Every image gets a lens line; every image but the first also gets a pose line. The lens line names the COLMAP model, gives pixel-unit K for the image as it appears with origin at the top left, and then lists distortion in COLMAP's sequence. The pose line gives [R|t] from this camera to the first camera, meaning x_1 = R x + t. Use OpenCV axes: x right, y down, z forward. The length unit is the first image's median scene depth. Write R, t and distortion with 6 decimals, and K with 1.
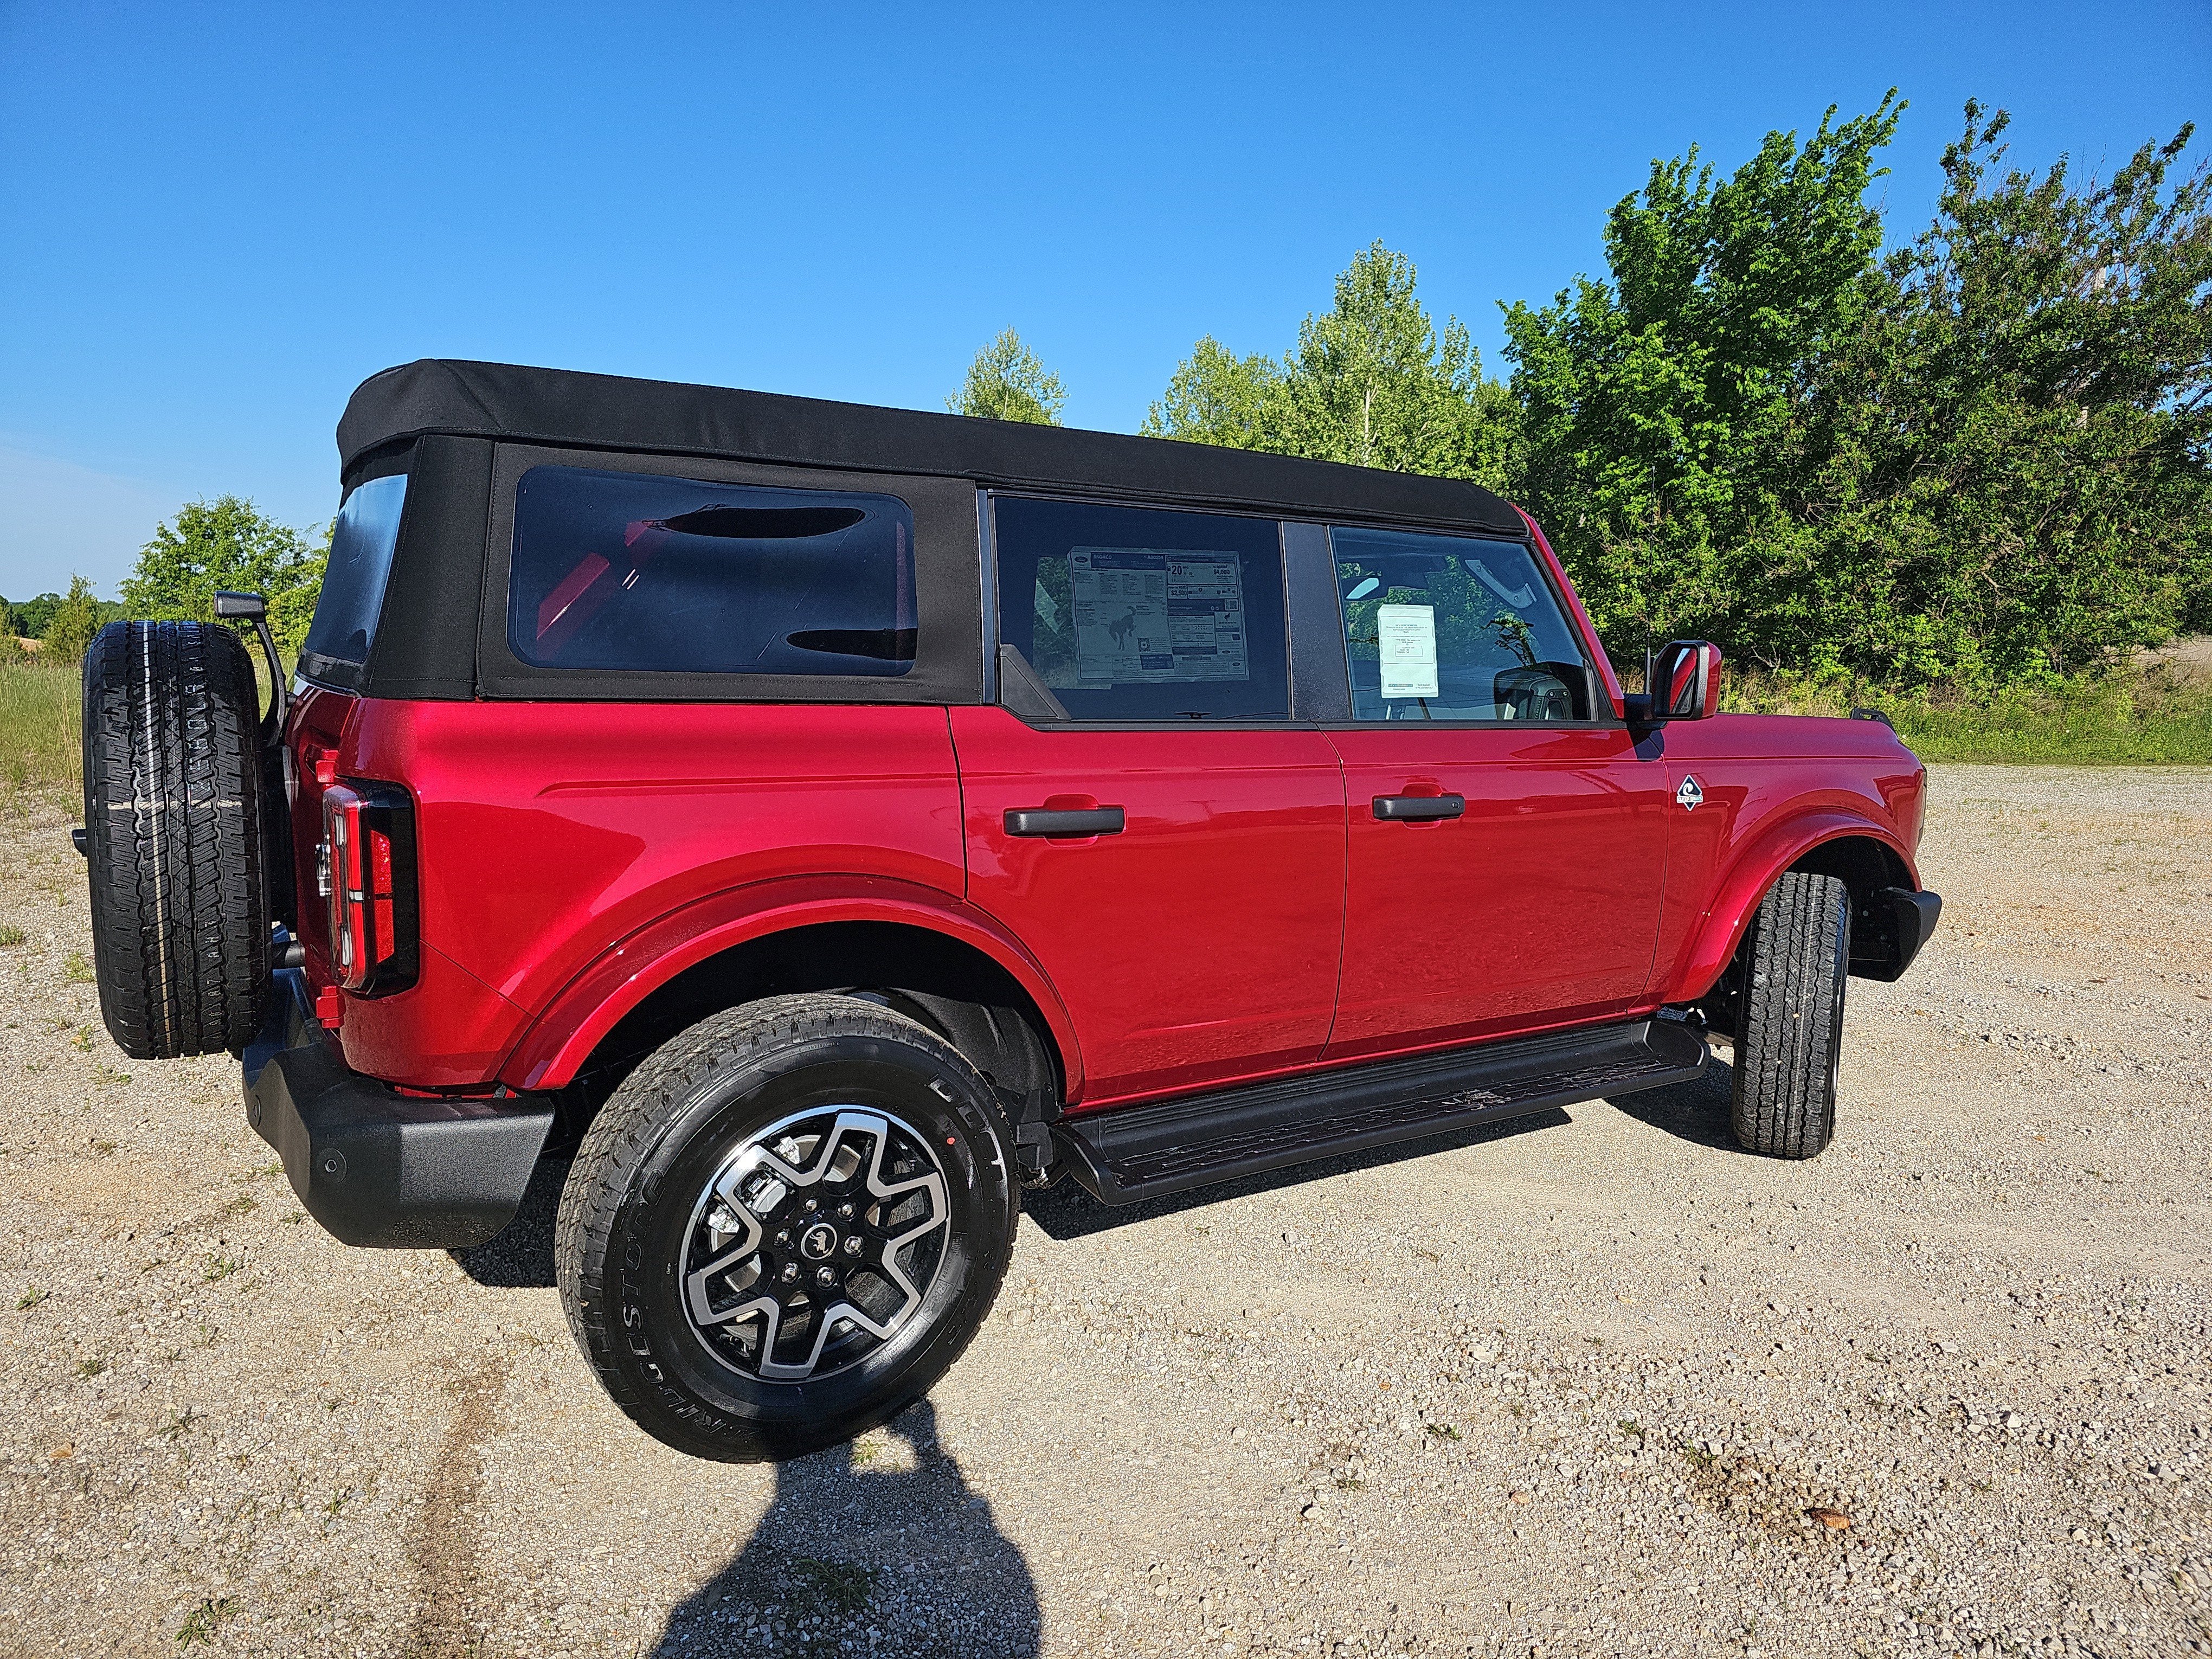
lens RADIAL K [[1455.5, 0, 1107.7], [0, 1455.5, 826.2], [0, 0, 1]] dist [0.048079, -0.043893]
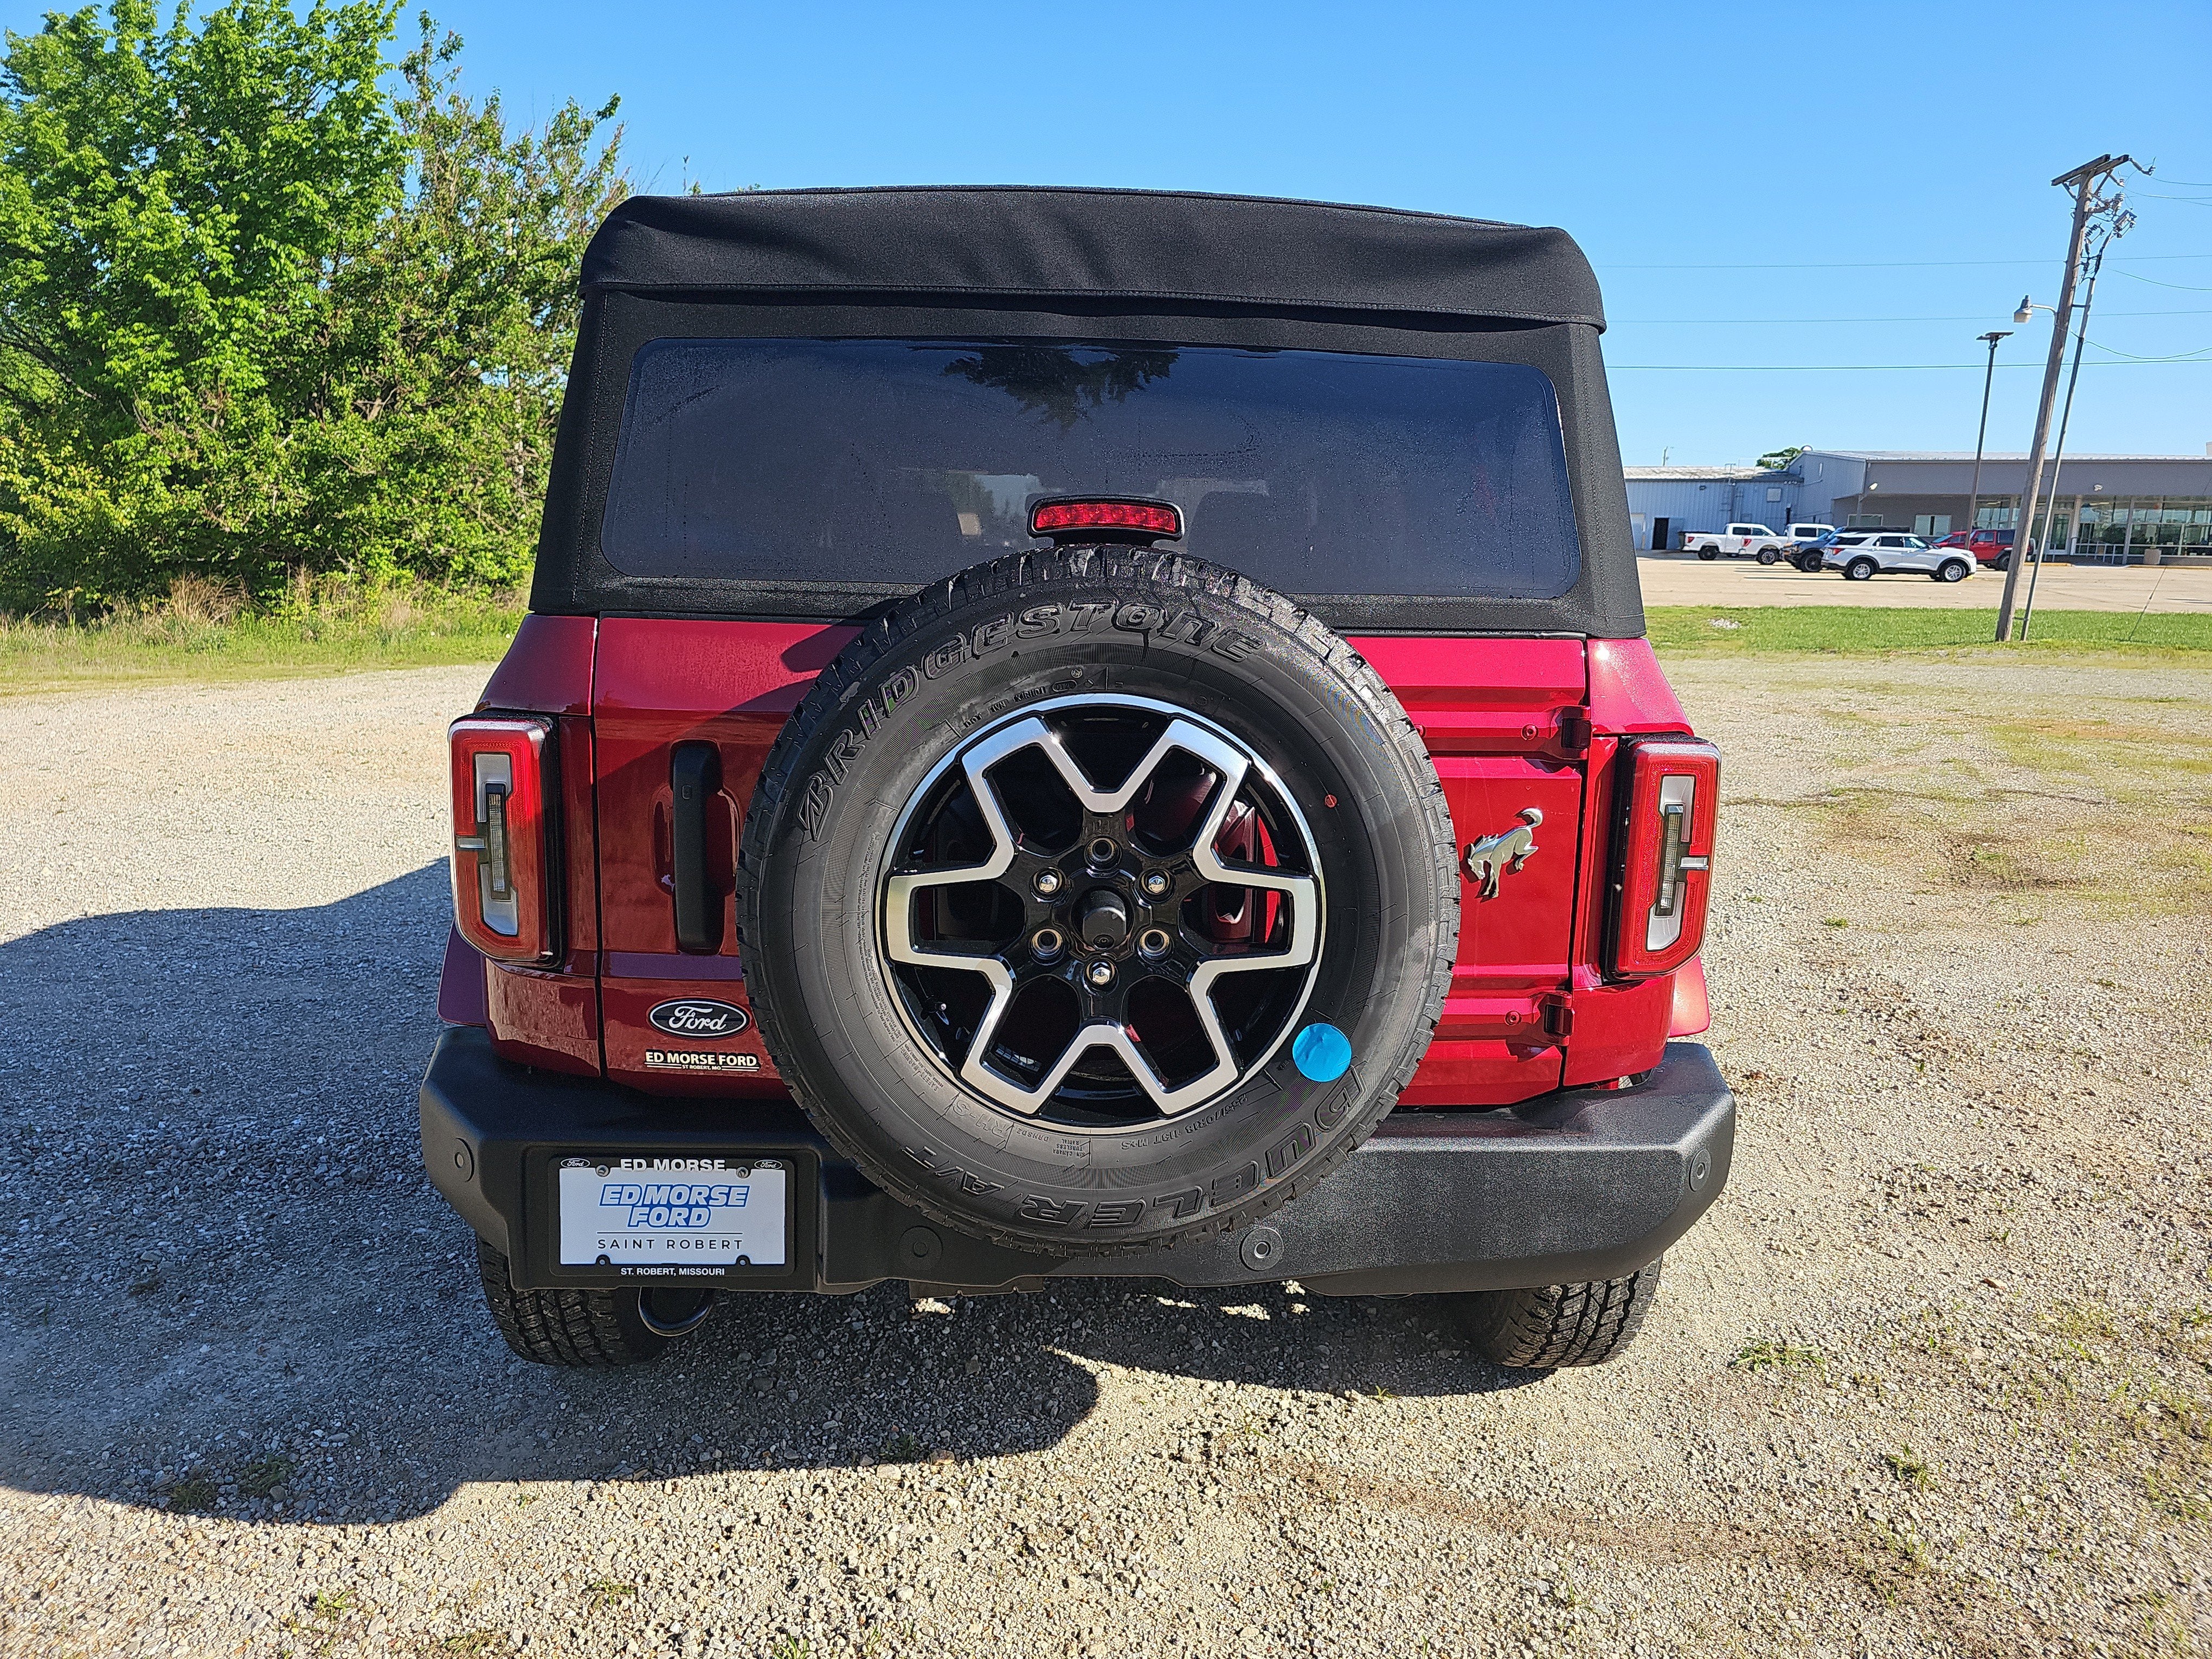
lens RADIAL K [[1455.5, 0, 1113.9], [0, 1455.5, 811.0], [0, 0, 1]] dist [0.048079, -0.043893]
pose [[0.505616, -0.150995, 0.849443, -0.137066], [0.103050, 0.988087, 0.114302, -0.011723], [-0.856582, 0.029742, 0.515153, 0.082205]]
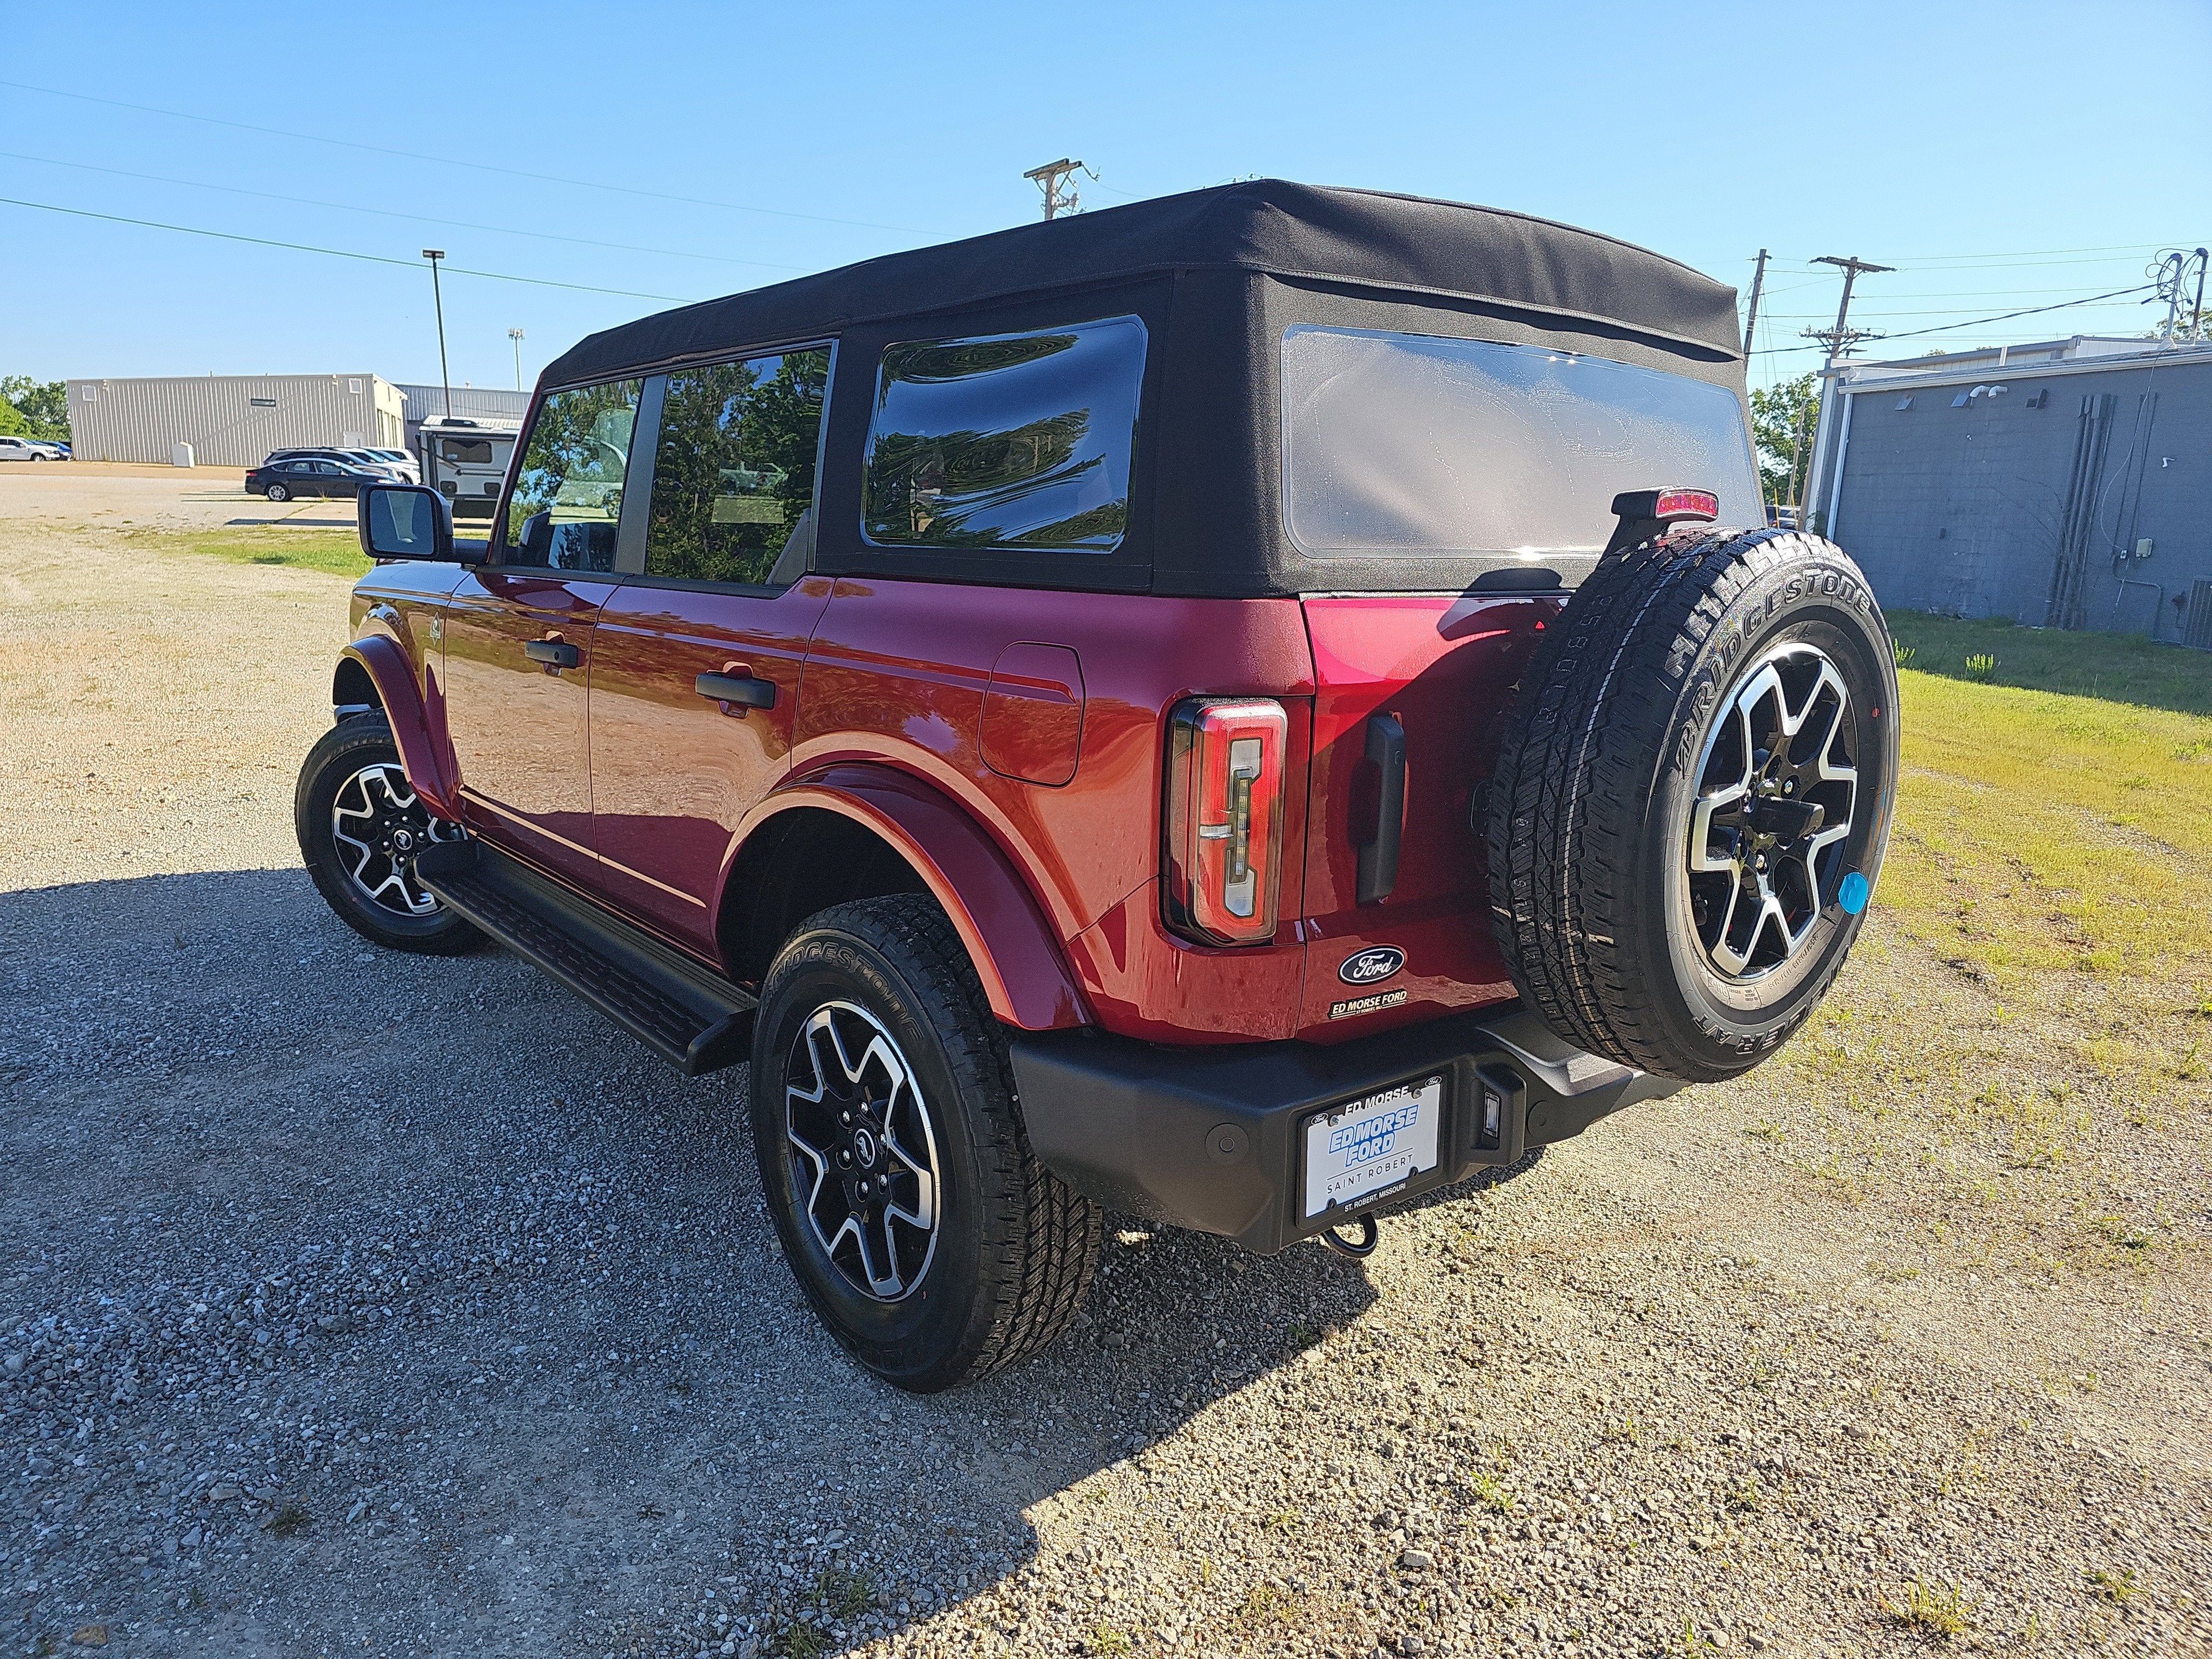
lens RADIAL K [[1455.5, 0, 1098.5], [0, 1455.5, 826.5], [0, 0, 1]] dist [0.048079, -0.043893]
pose [[-0.121921, -0.225300, 0.966631, -0.163187], [0.101701, 0.965934, 0.237965, -0.024398], [-0.987316, 0.127320, -0.094855, 0.169116]]
